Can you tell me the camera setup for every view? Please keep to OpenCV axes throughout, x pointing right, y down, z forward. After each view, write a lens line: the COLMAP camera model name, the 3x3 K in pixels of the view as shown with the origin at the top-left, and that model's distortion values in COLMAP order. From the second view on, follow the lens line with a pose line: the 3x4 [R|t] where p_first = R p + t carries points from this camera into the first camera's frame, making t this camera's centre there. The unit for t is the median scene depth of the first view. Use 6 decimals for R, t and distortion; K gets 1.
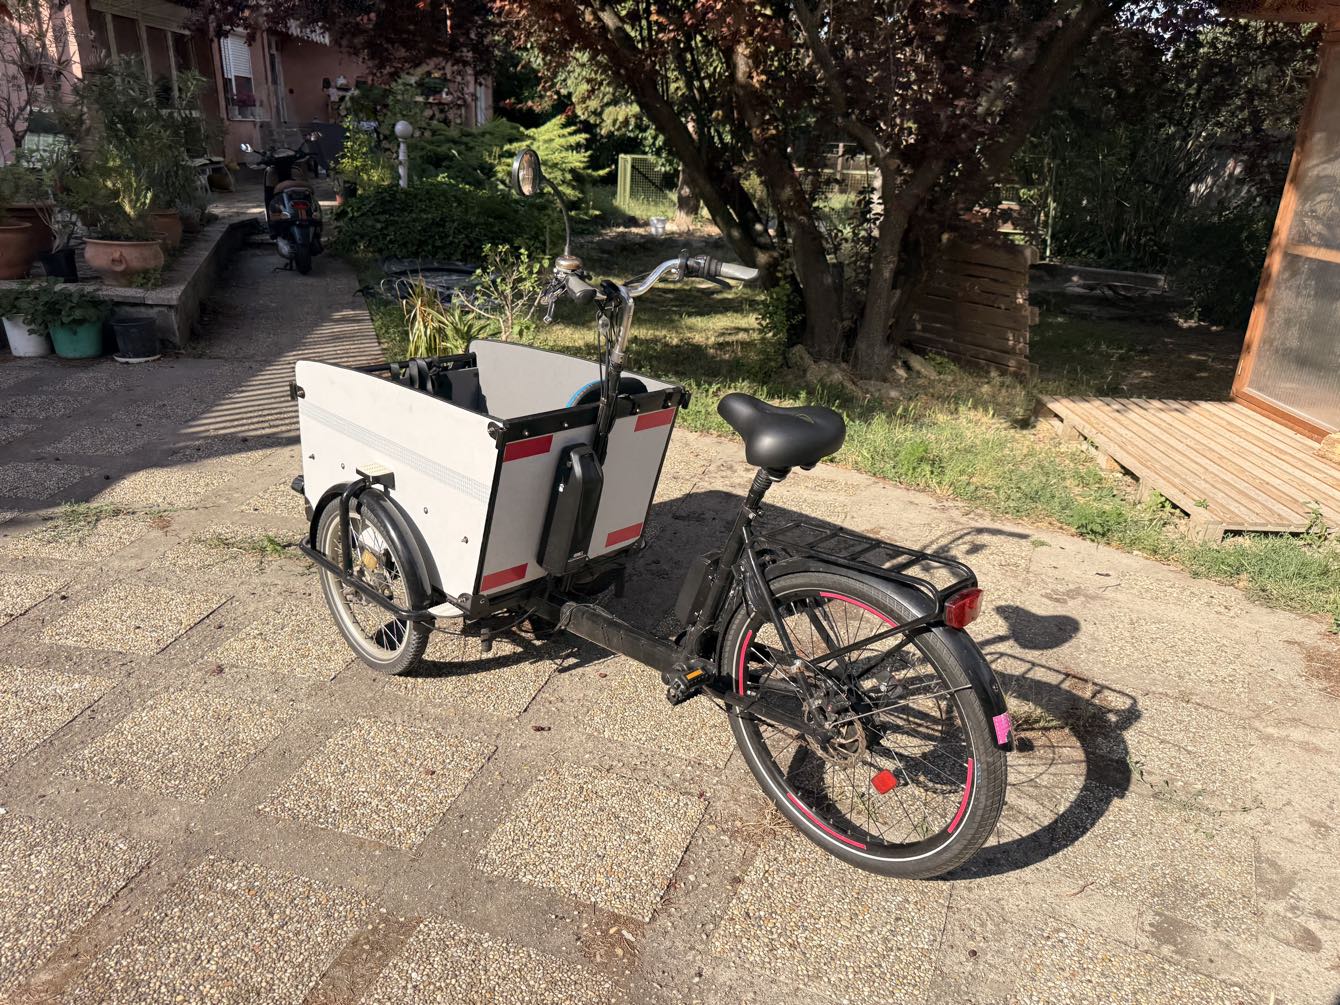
lens RADIAL K [[956.4, 0, 661.4], [0, 956.4, 498.5], [0, 0, 1]] dist [0.053123, -0.083184]
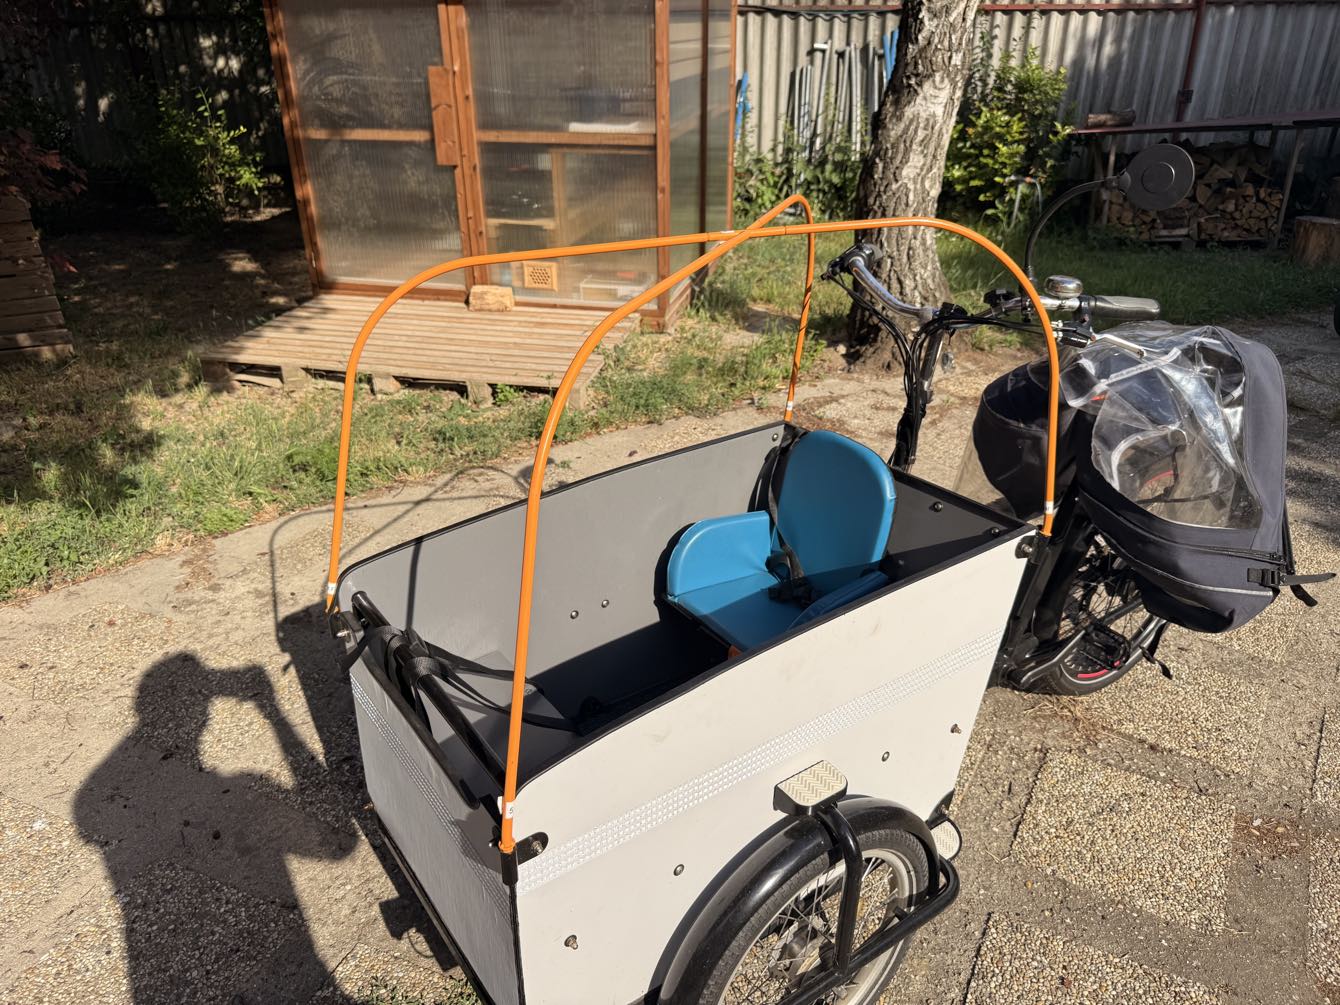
lens RADIAL K [[960.4, 0, 678.3], [0, 960.4, 507.8], [0, 0, 1]] dist [-0.004313, -0.002572]
pose [[0.190369, -0.484088, 0.854060, -0.343010], [0.361065, 0.843517, 0.397631, -0.199931], [-0.912903, 0.232674, 0.335367, 0.419943]]
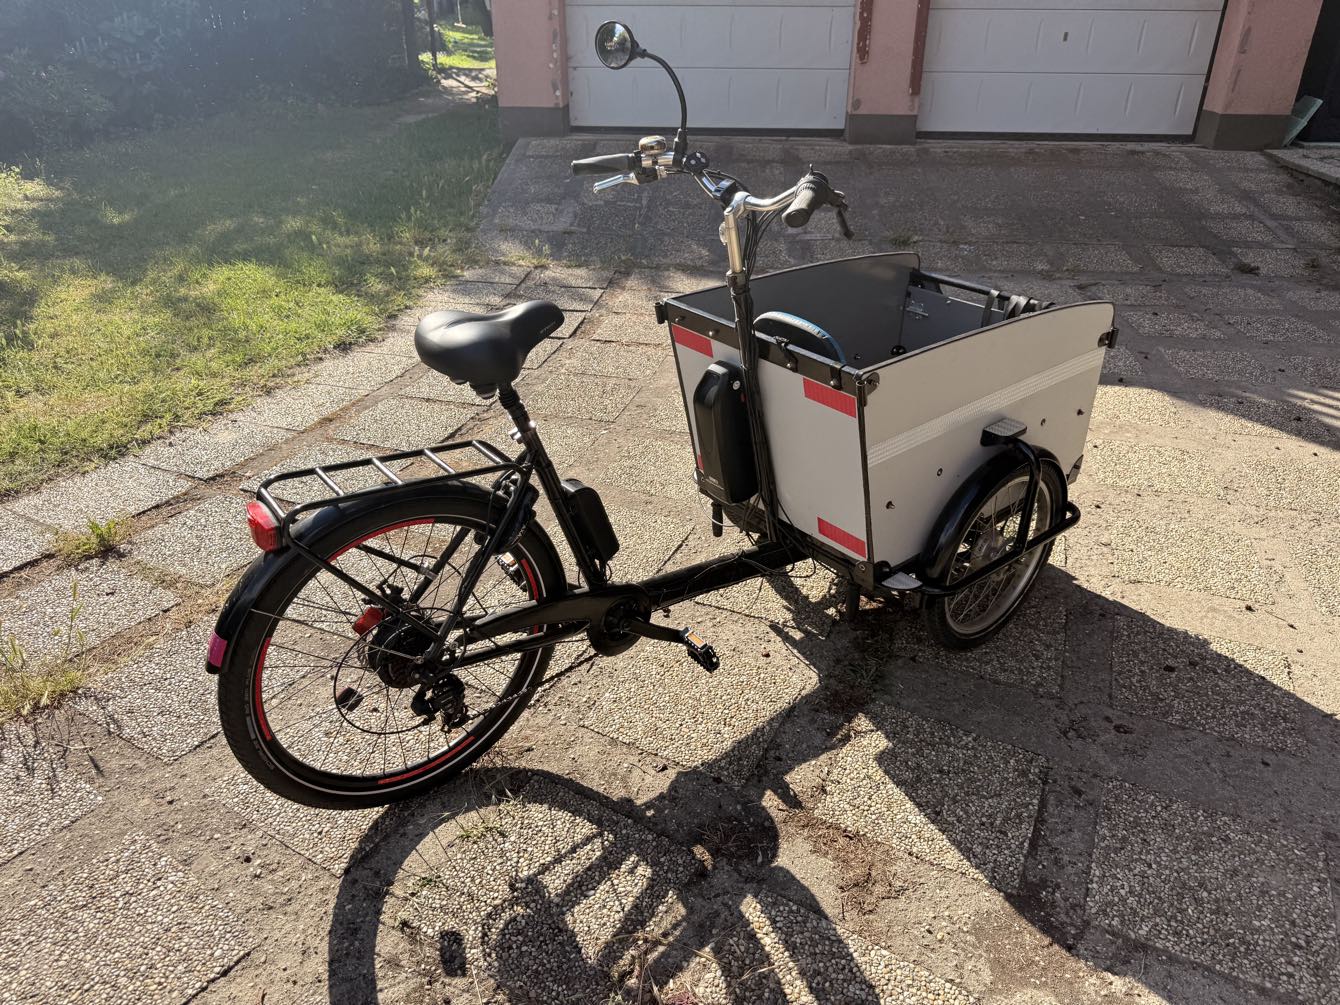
lens RADIAL K [[945.5, 0, 668.2], [0, 945.5, 506.8], [0, 0, 1]] dist [0.025503, -0.036105]
pose [[-0.124683, 0.432668, -0.892890, 0.355180], [-0.363602, 0.817384, 0.446853, -0.150454], [0.923173, 0.380371, 0.055405, 0.436681]]
